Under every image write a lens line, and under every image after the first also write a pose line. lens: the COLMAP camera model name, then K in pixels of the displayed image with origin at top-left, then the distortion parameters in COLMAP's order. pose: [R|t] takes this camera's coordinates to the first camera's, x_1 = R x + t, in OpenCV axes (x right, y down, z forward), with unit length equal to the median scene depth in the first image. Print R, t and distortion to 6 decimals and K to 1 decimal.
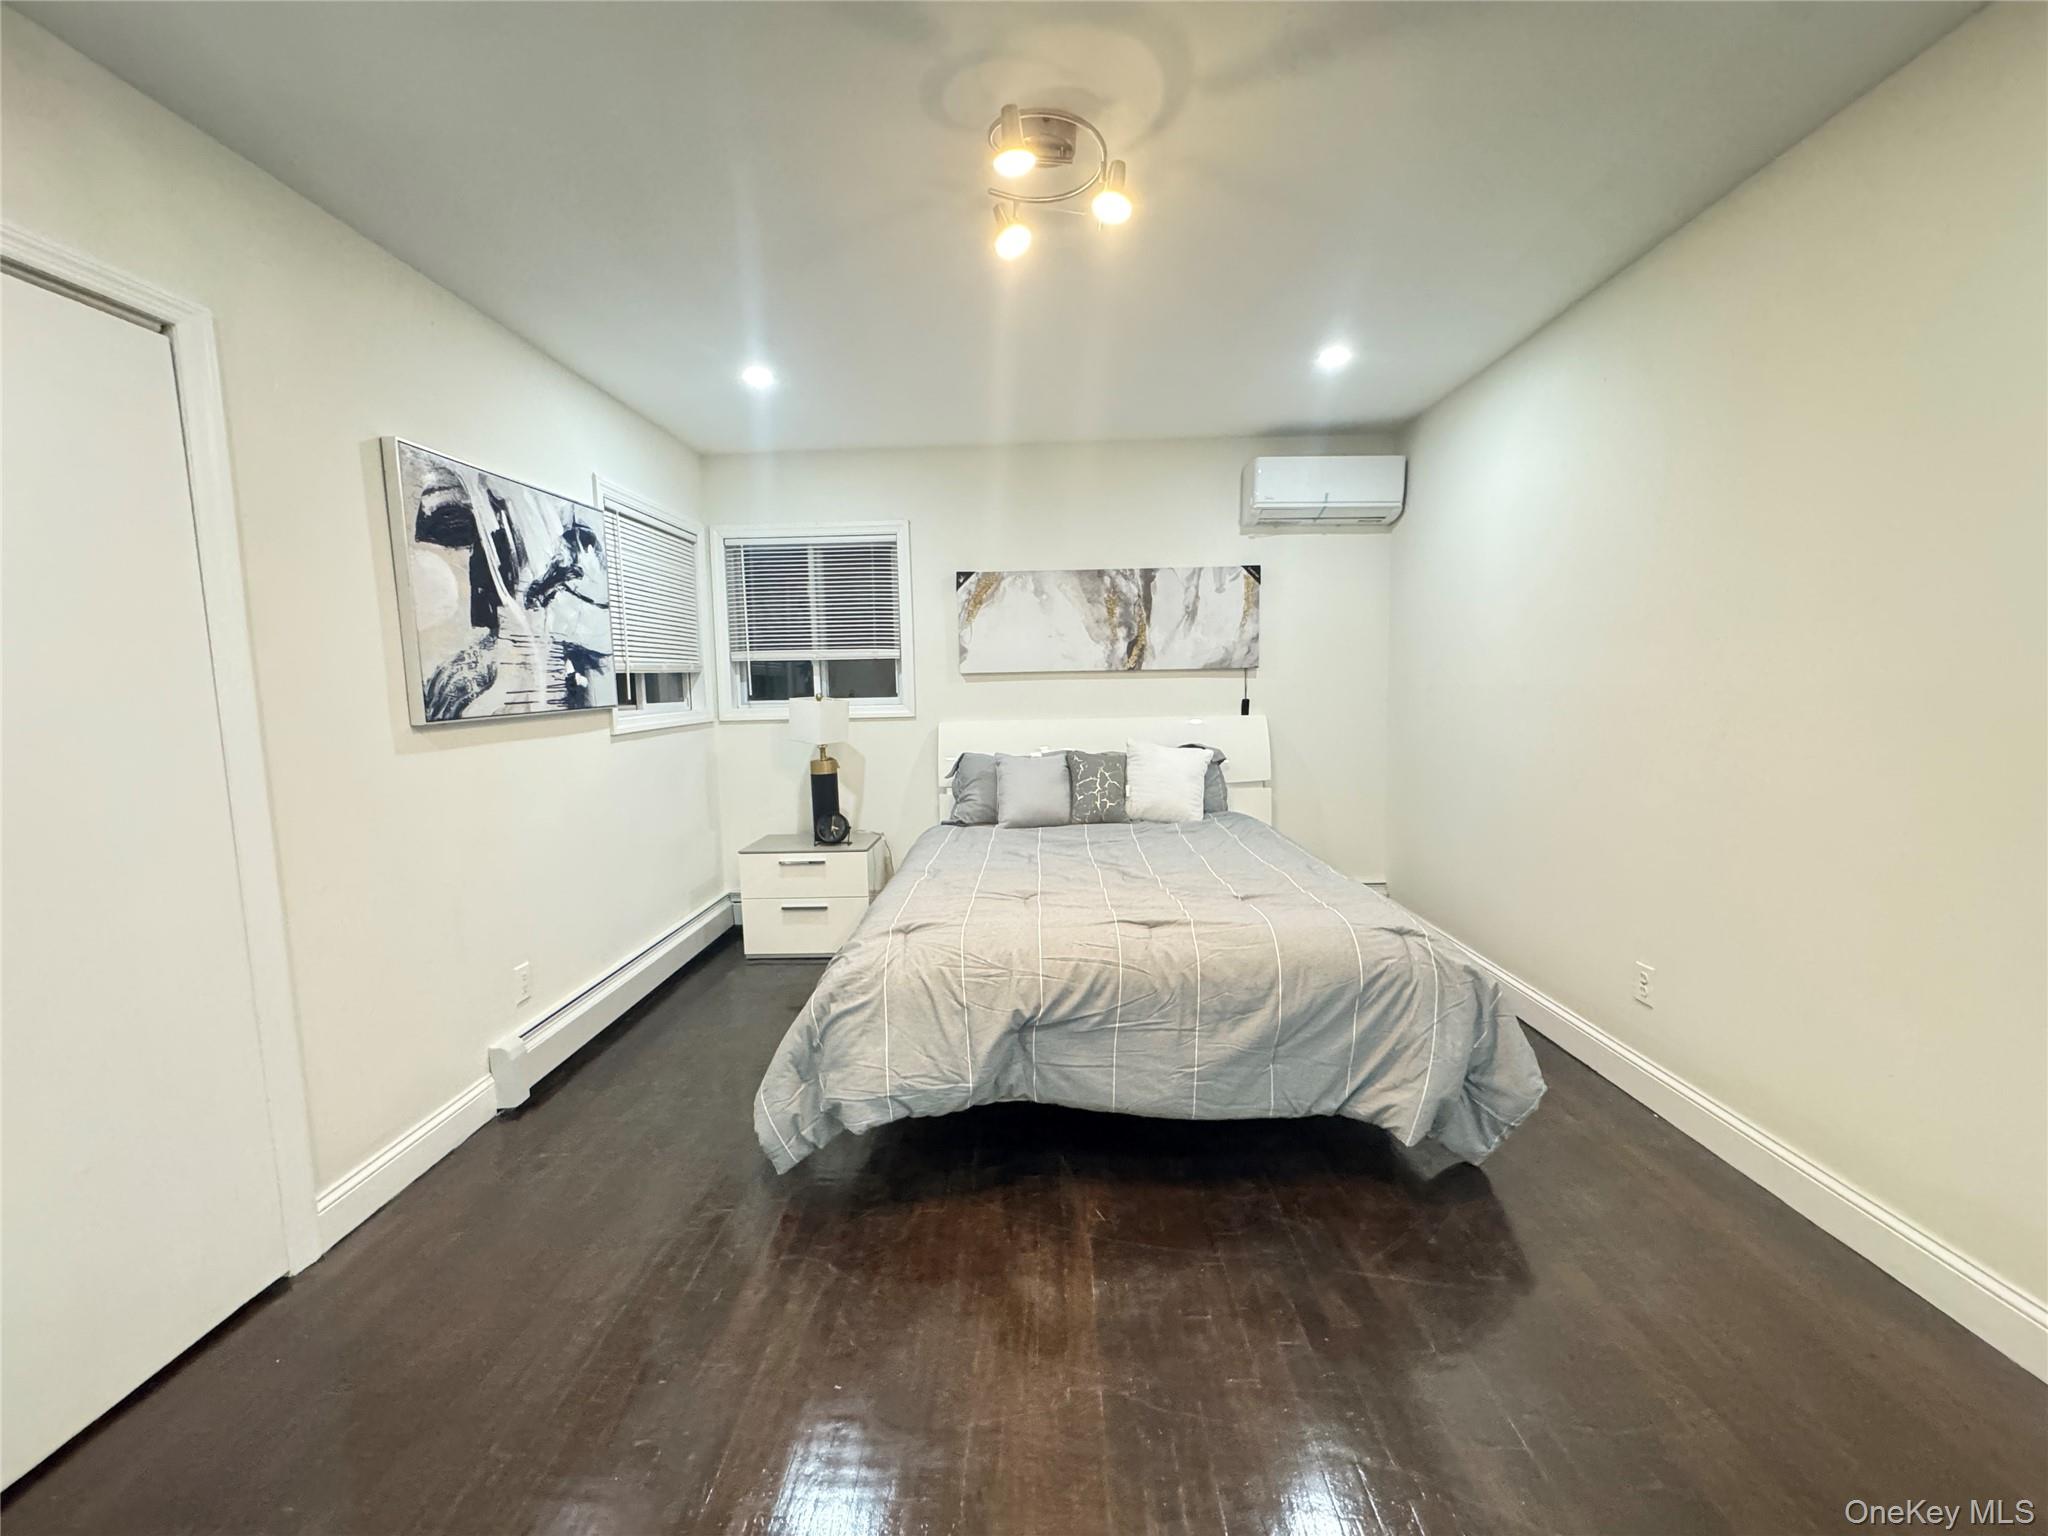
lens RADIAL K [[815.8, 0, 1027.0], [0, 815.8, 764.6], [0, 0, 1]] dist [-0.003720, -0.000099]
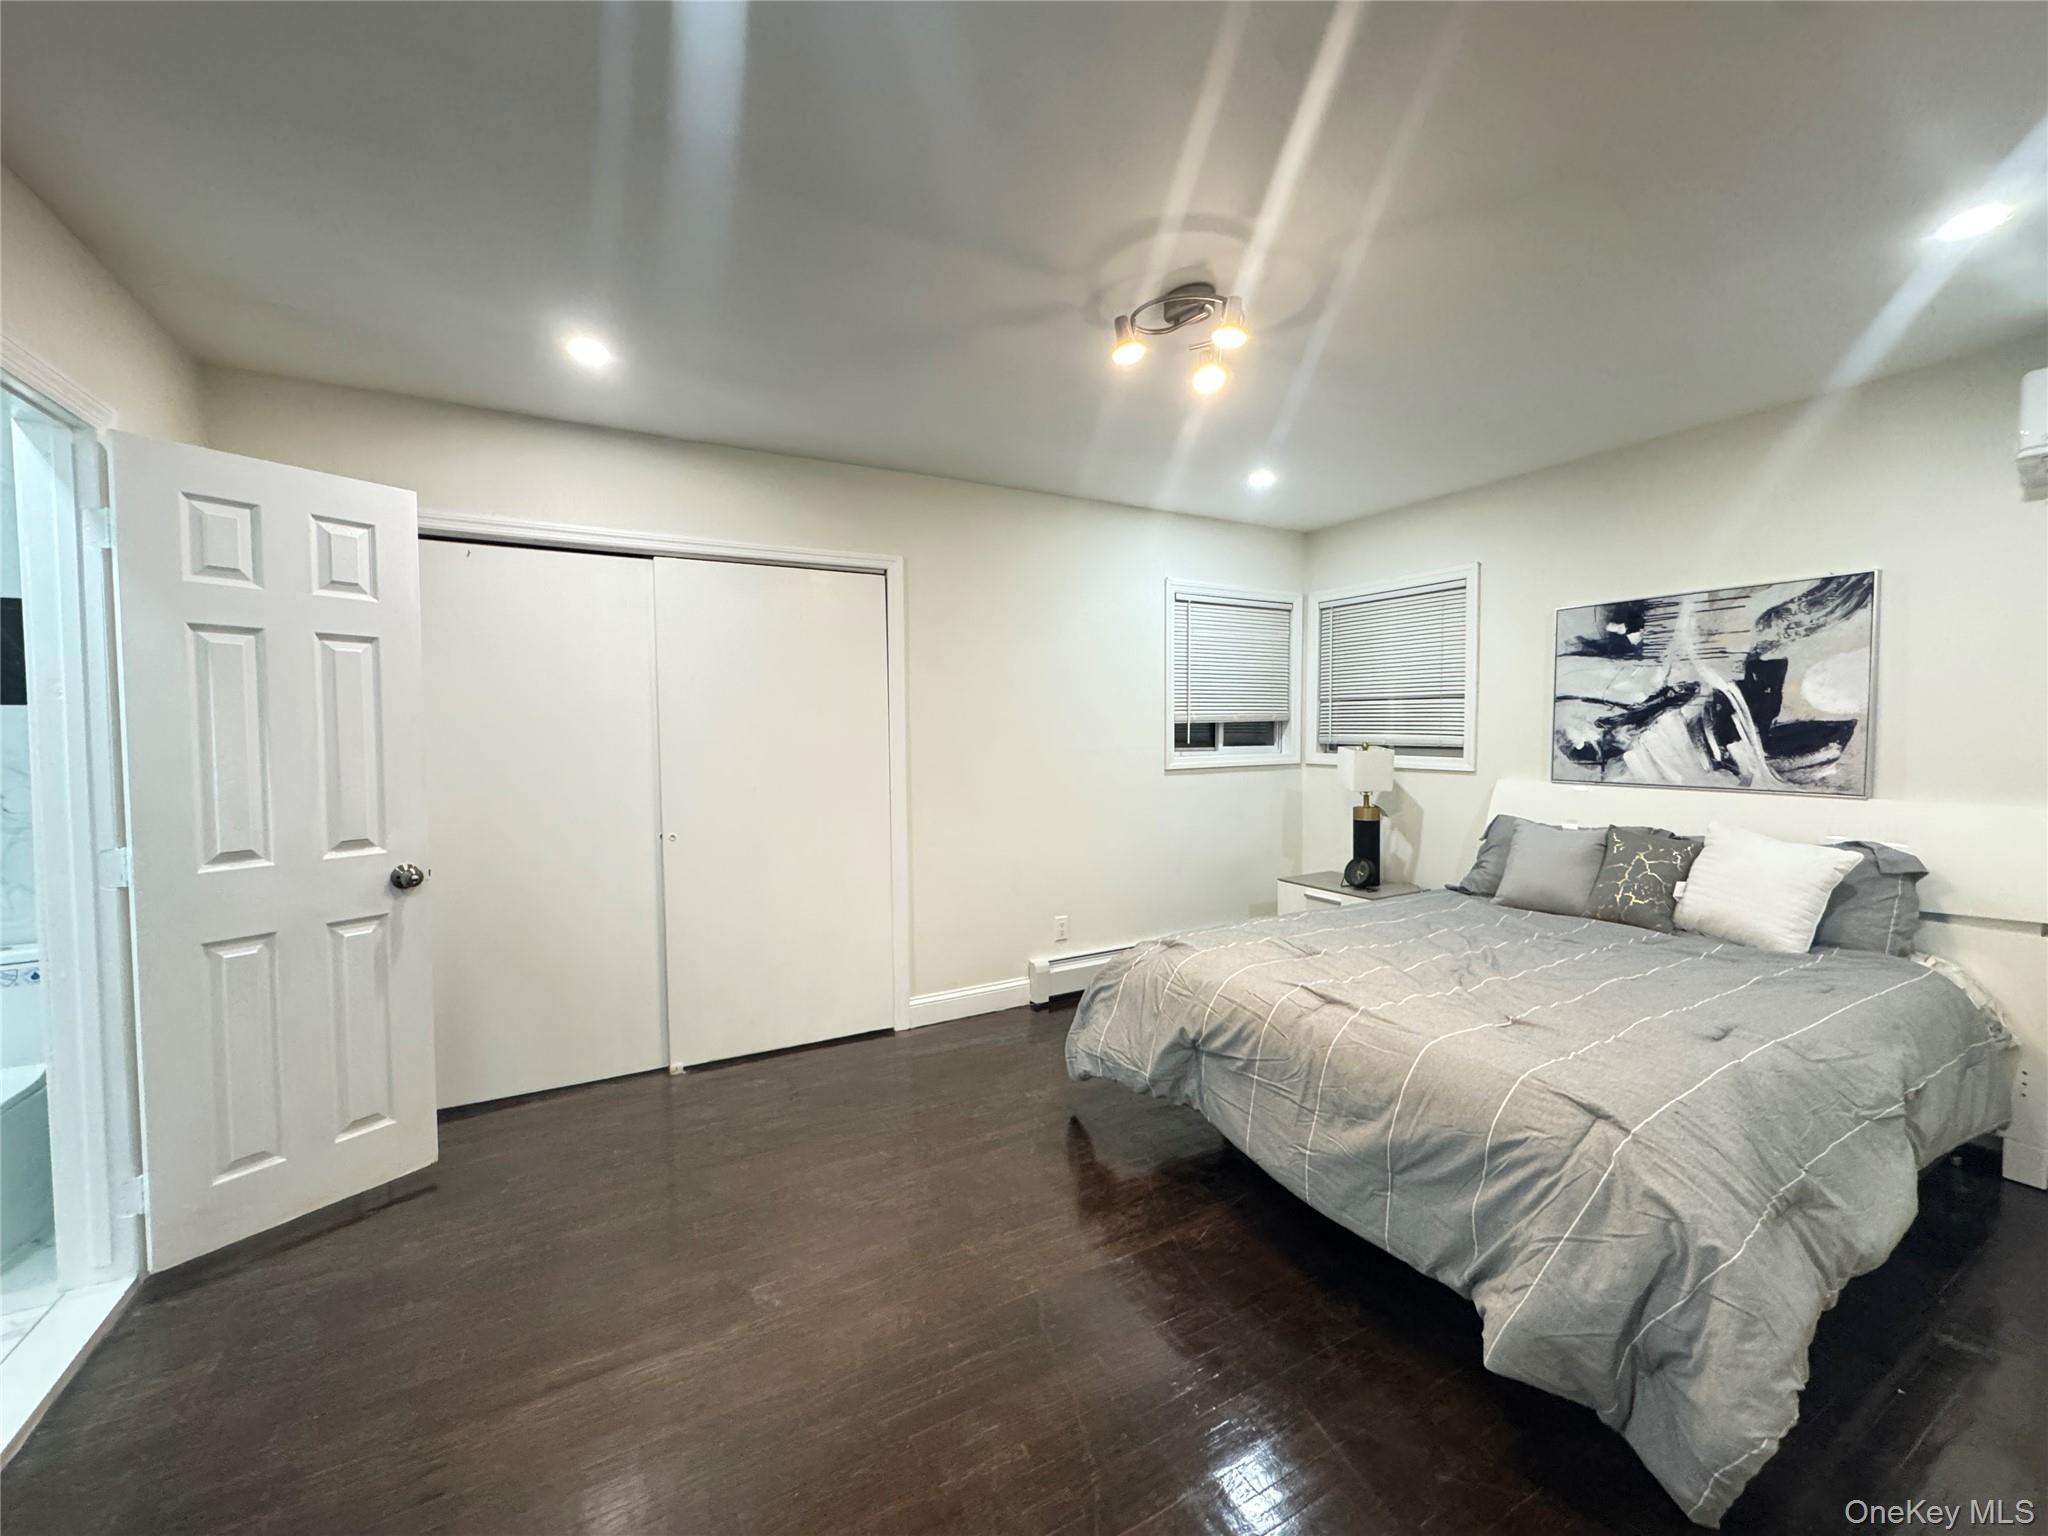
lens RADIAL K [[815.8, 0, 1020.3], [0, 815.8, 763.3], [0, 0, 1]] dist [-0.003720, -0.000099]
pose [[0.504847, 0.057566, -0.861287, 0.832923], [-0.092086, 0.995672, 0.012572, -0.066872], [0.858283, 0.072966, 0.507963, 0.178562]]
